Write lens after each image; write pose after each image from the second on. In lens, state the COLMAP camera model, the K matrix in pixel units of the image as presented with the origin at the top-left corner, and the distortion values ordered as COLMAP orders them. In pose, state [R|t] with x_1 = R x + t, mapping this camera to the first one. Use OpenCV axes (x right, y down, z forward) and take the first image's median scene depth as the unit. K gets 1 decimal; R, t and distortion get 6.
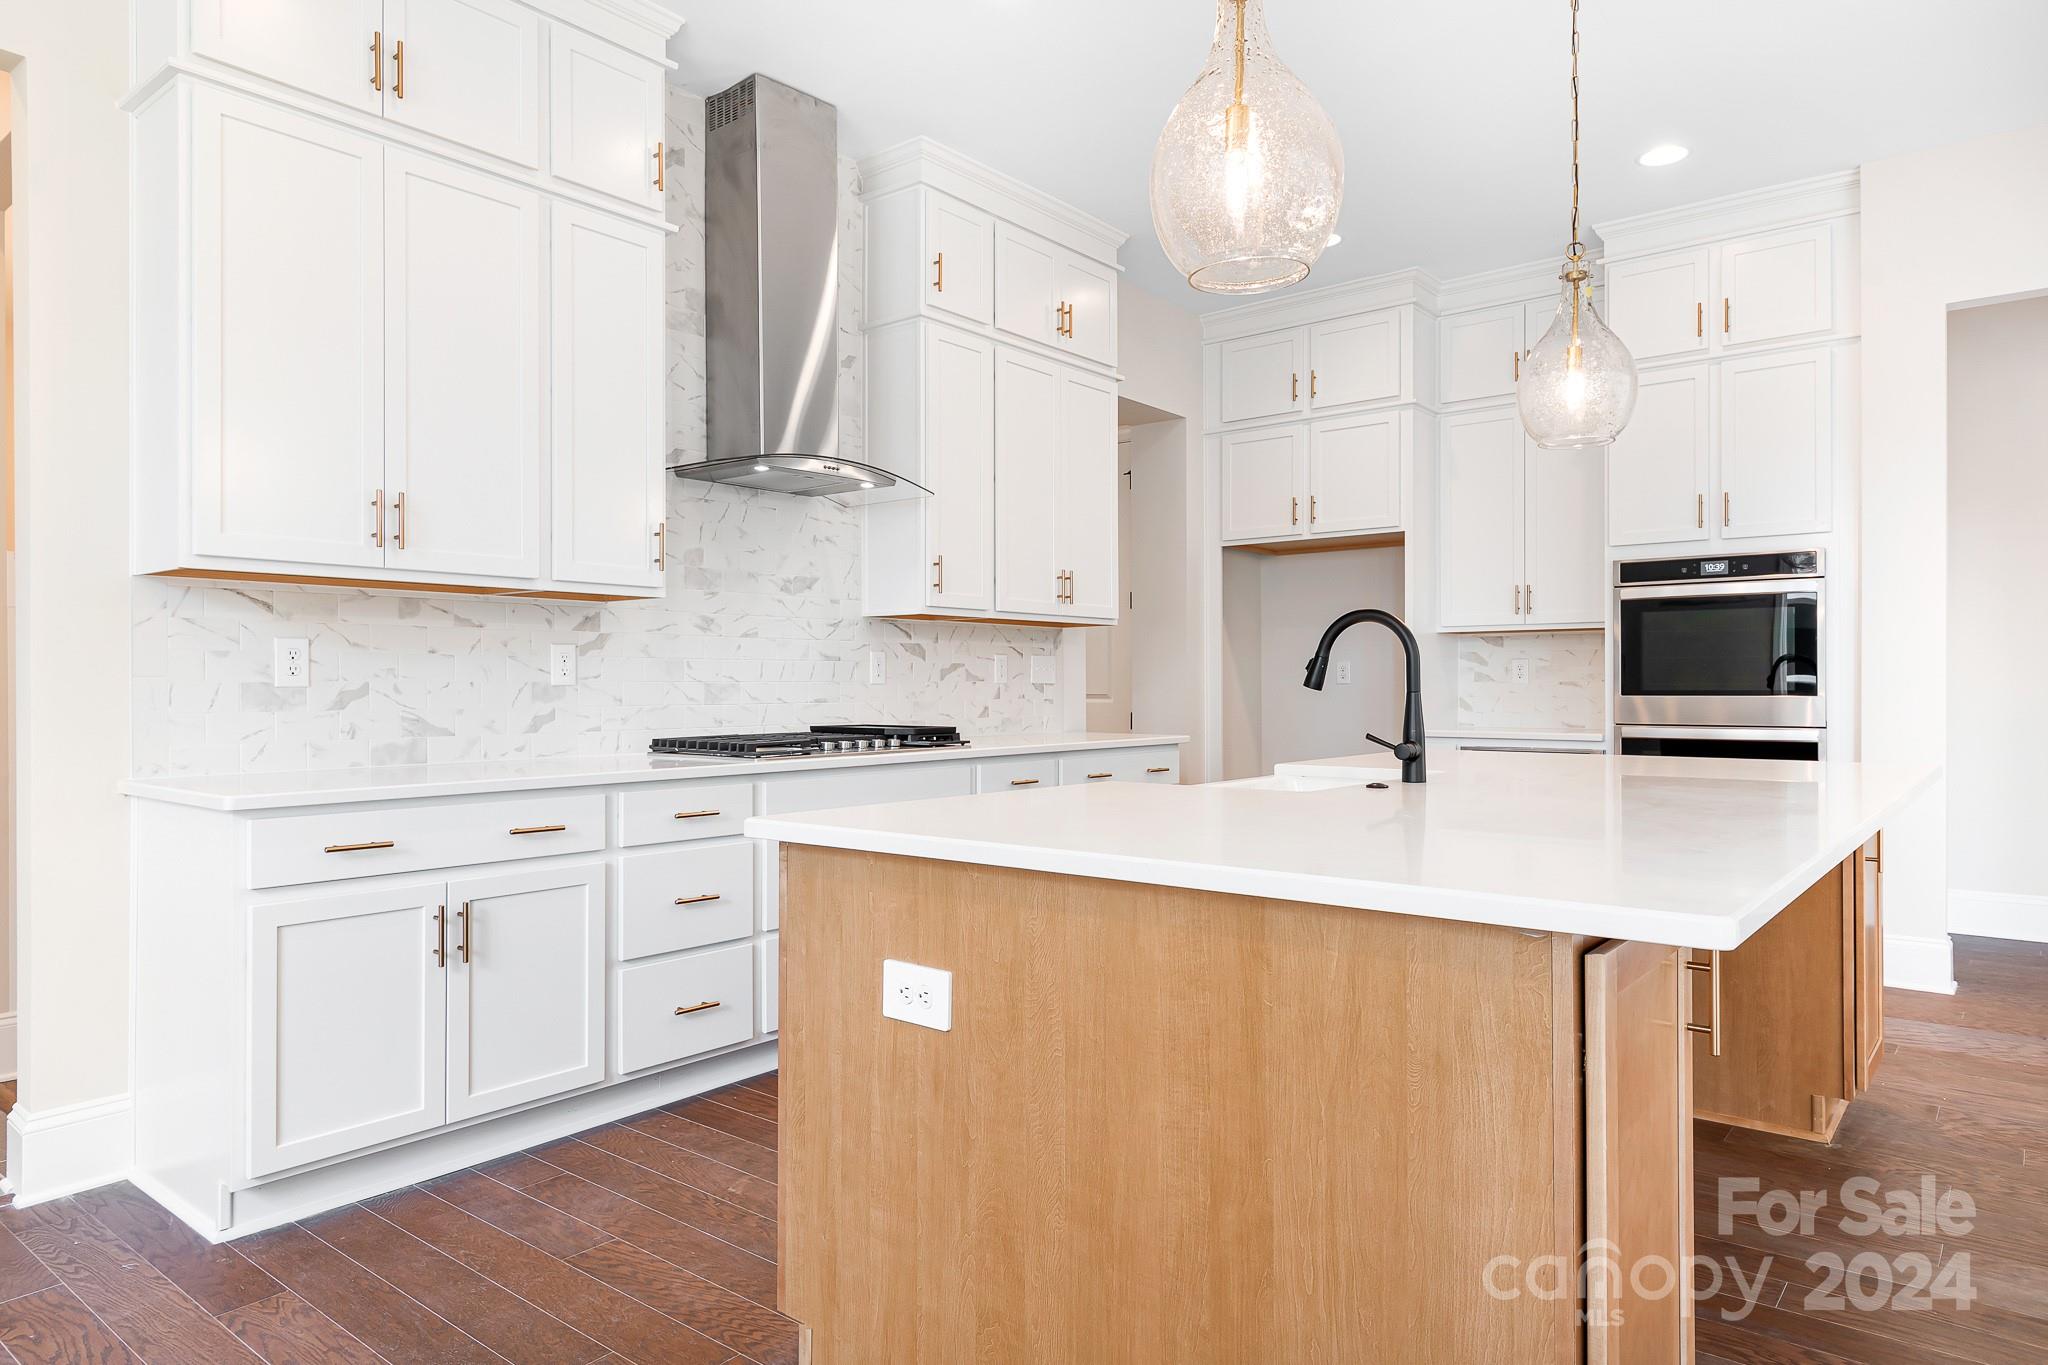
lens RADIAL K [[1244.8, 0, 1027.8], [0, 1244.8, 676.8], [0, 0, 1]] dist [0.015097, -0.000891]
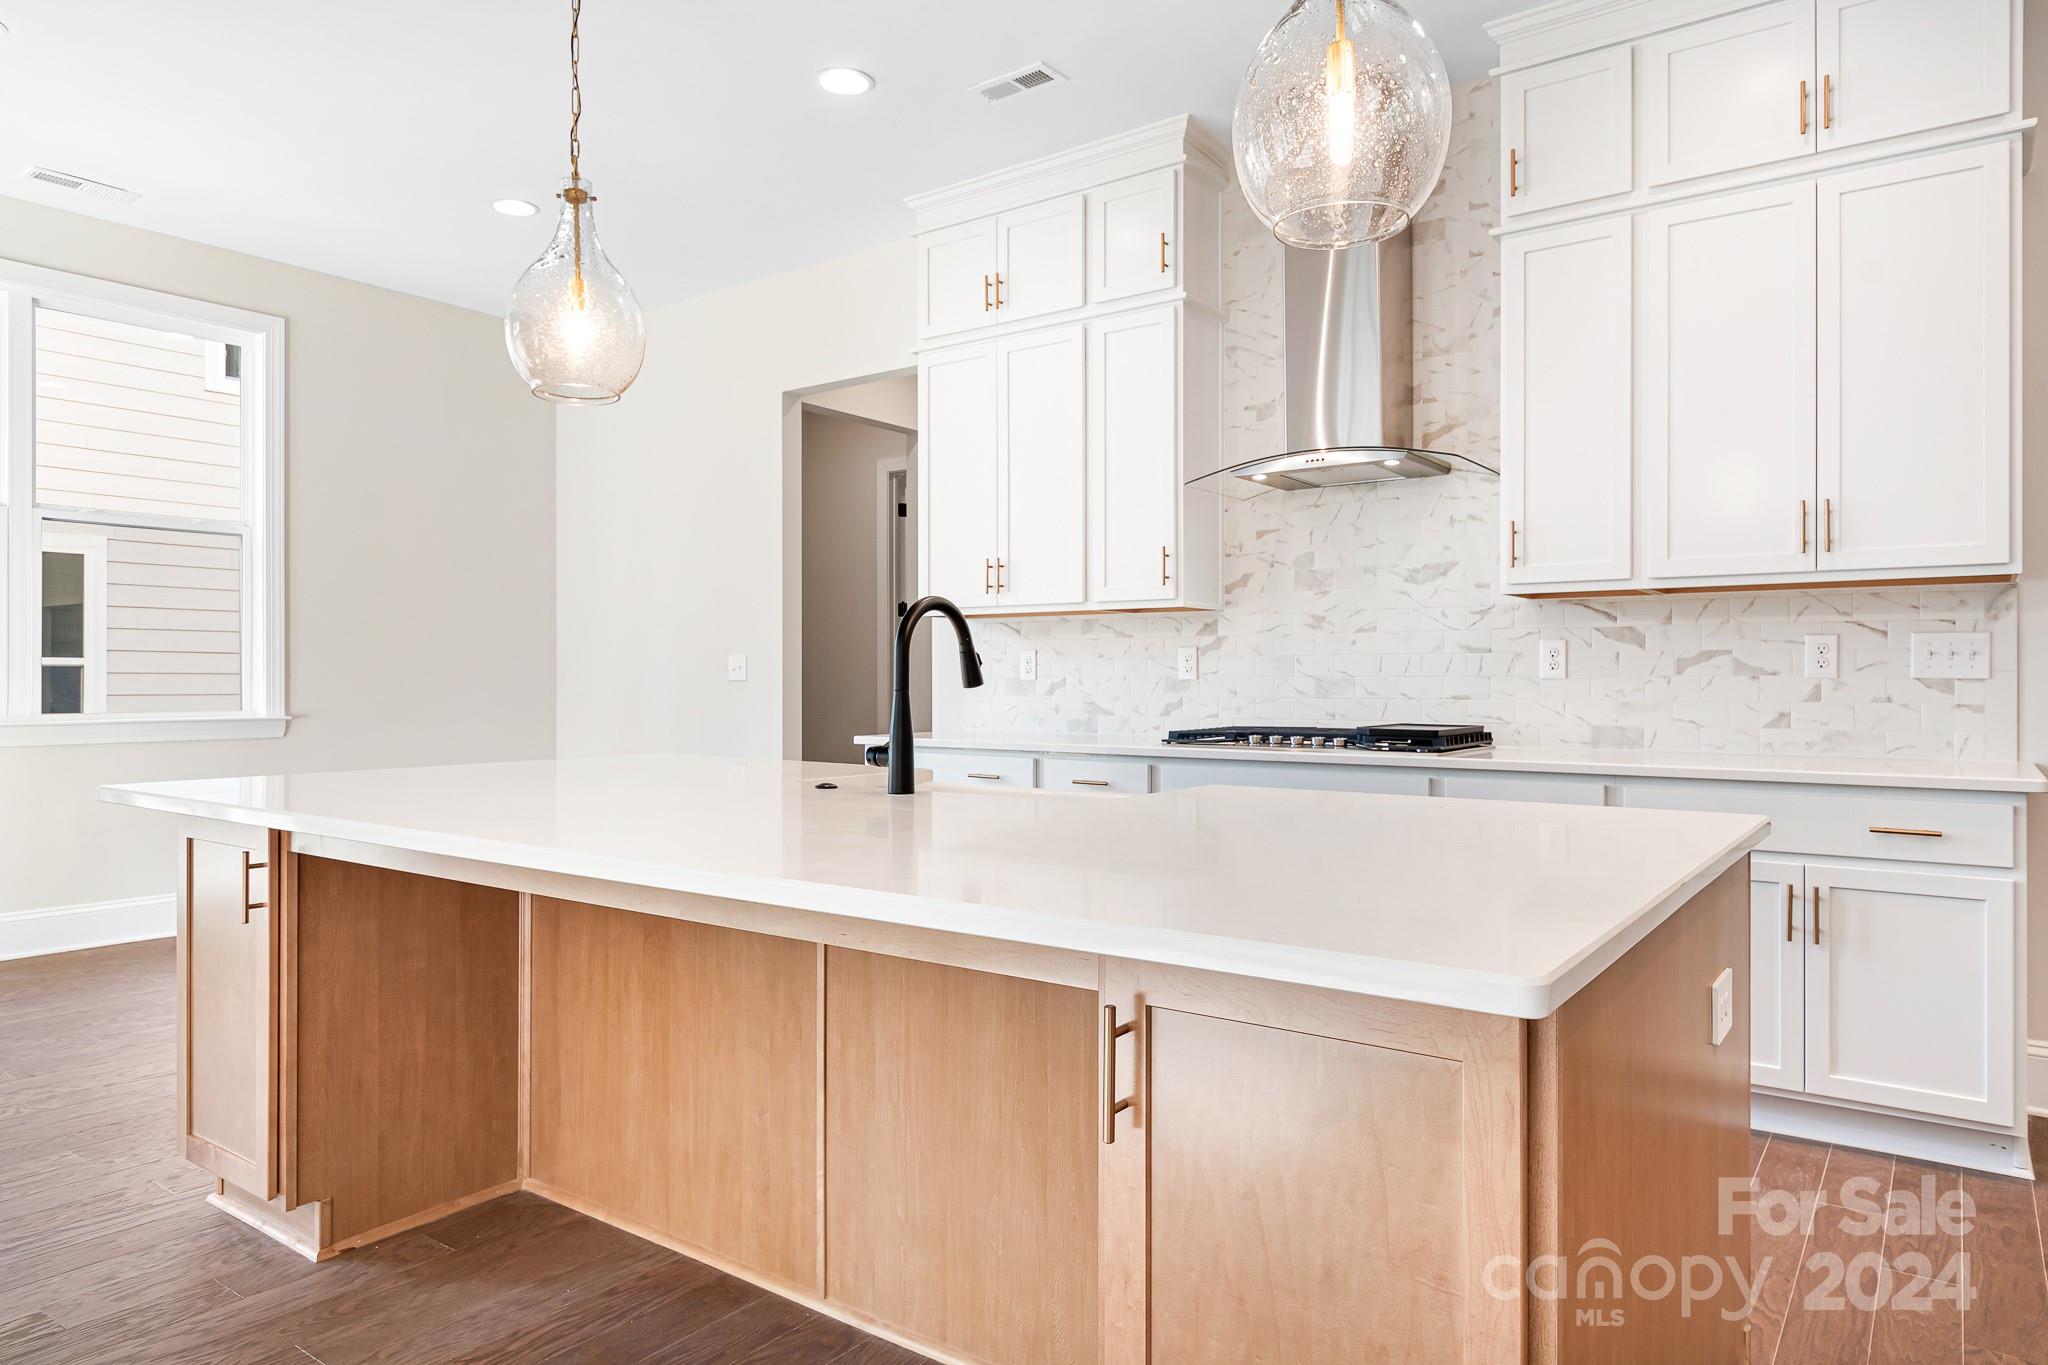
lens RADIAL K [[1275.8, 0, 1024.0], [0, 1275.8, 682.5], [0, 0, 1]] dist [0.000378, -0.000231]
pose [[0.046177, 0.005214, -0.998920, 0.885506], [0.006696, 0.999962, 0.005529, 0.001446], [0.998911, -0.006944, 0.046140, 0.757585]]
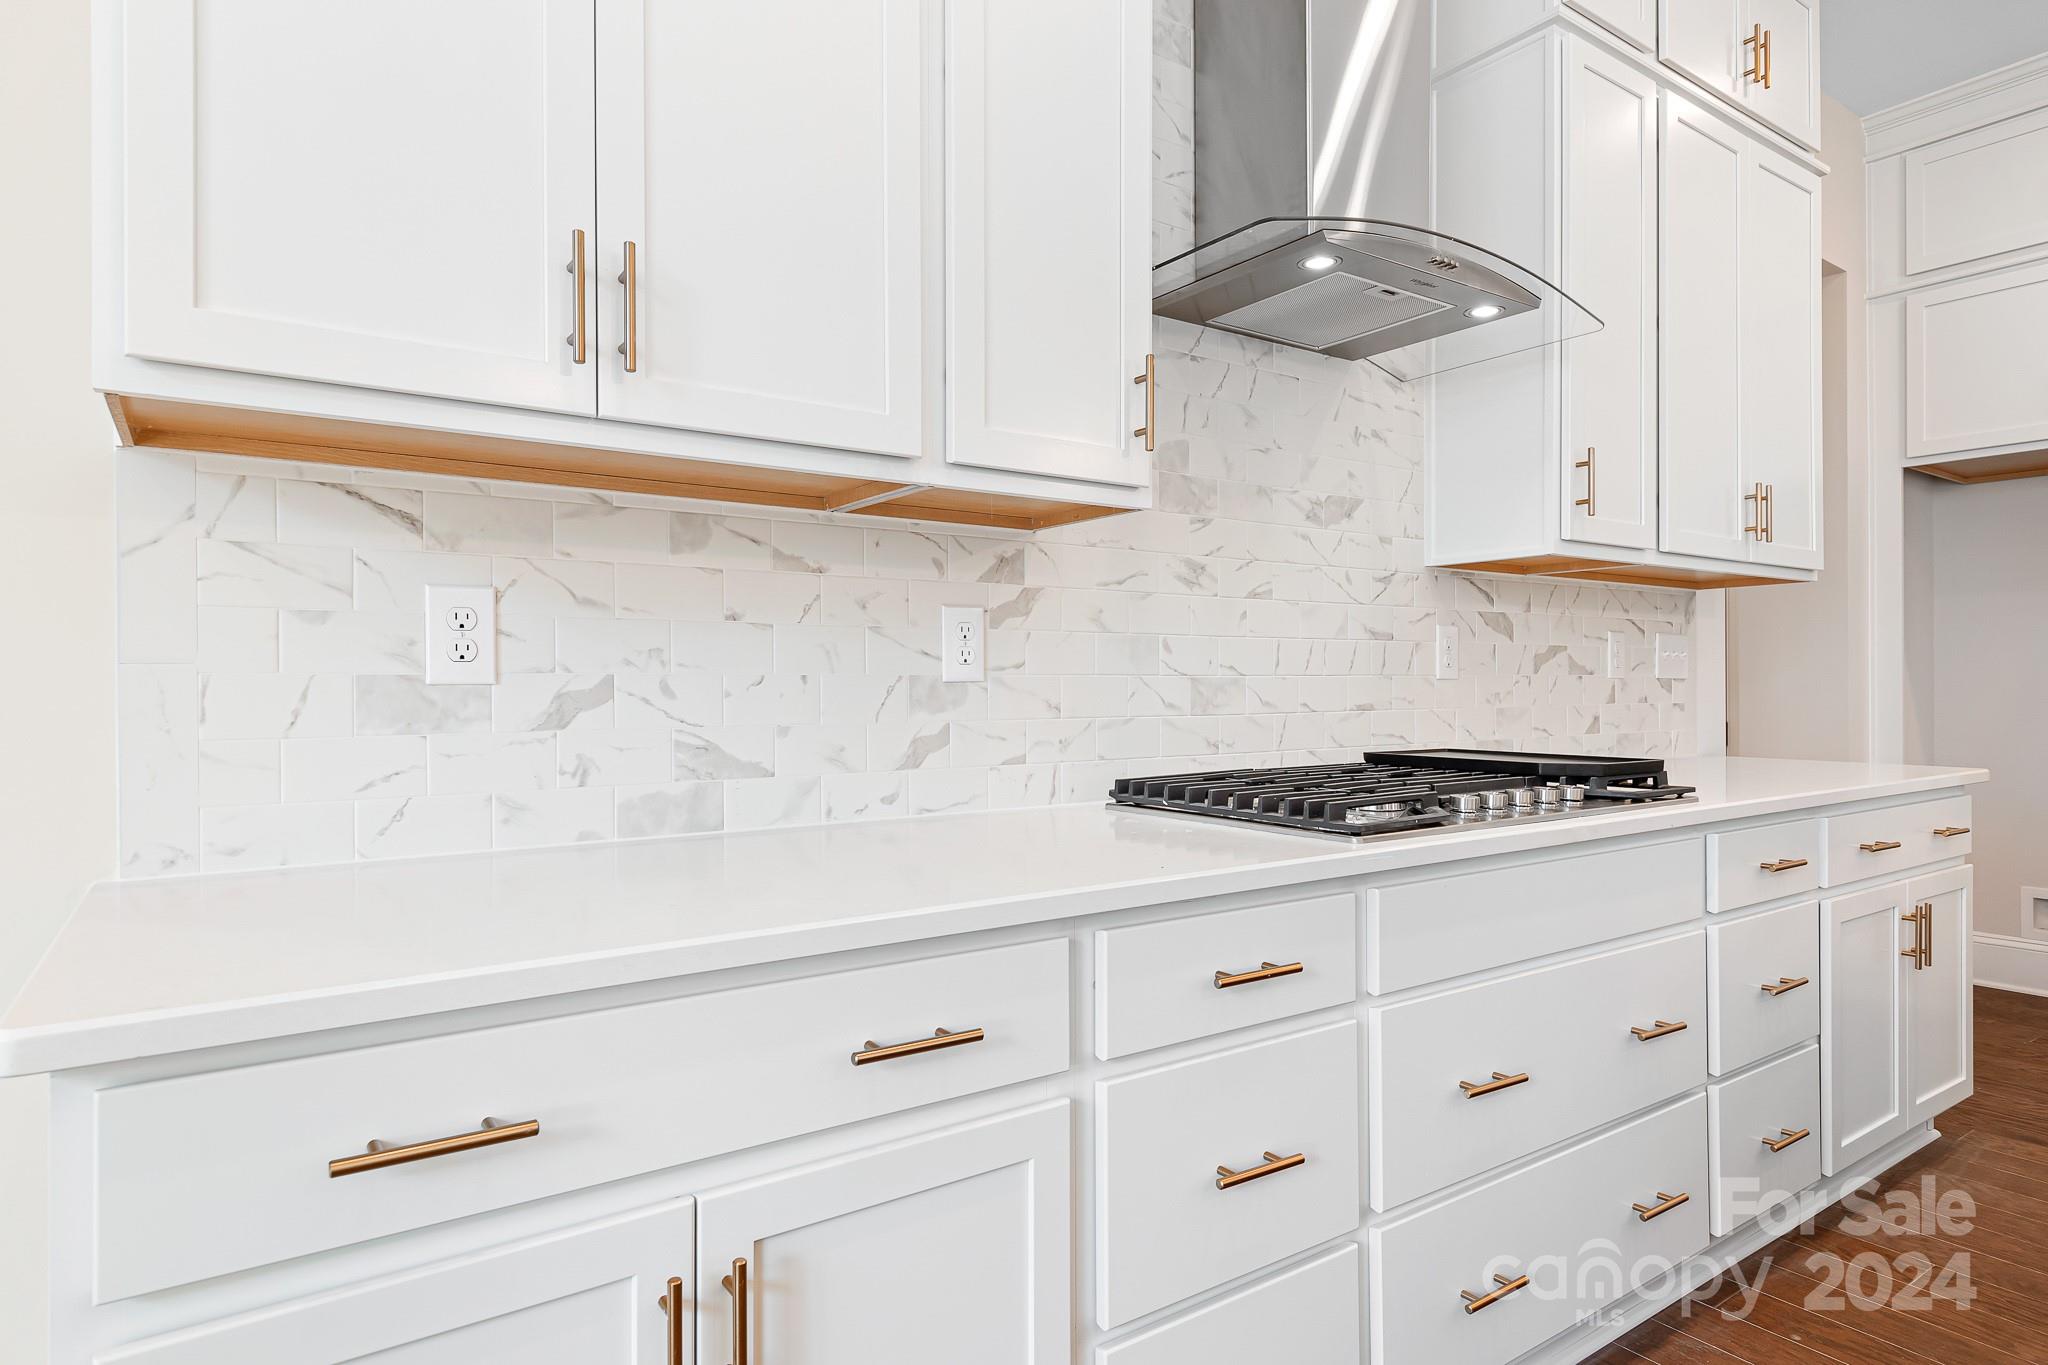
lens RADIAL K [[1133.8, 0, 1024.0], [0, 1133.8, 682.5], [0, 0, 1]] dist [0.025935, -0.000154]
pose [[0.959859, -0.000477, -0.280481, -0.201978], [0.002420, 0.999975, 0.006581, 0.004098], [0.280471, -0.006996, 0.959837, 0.516597]]
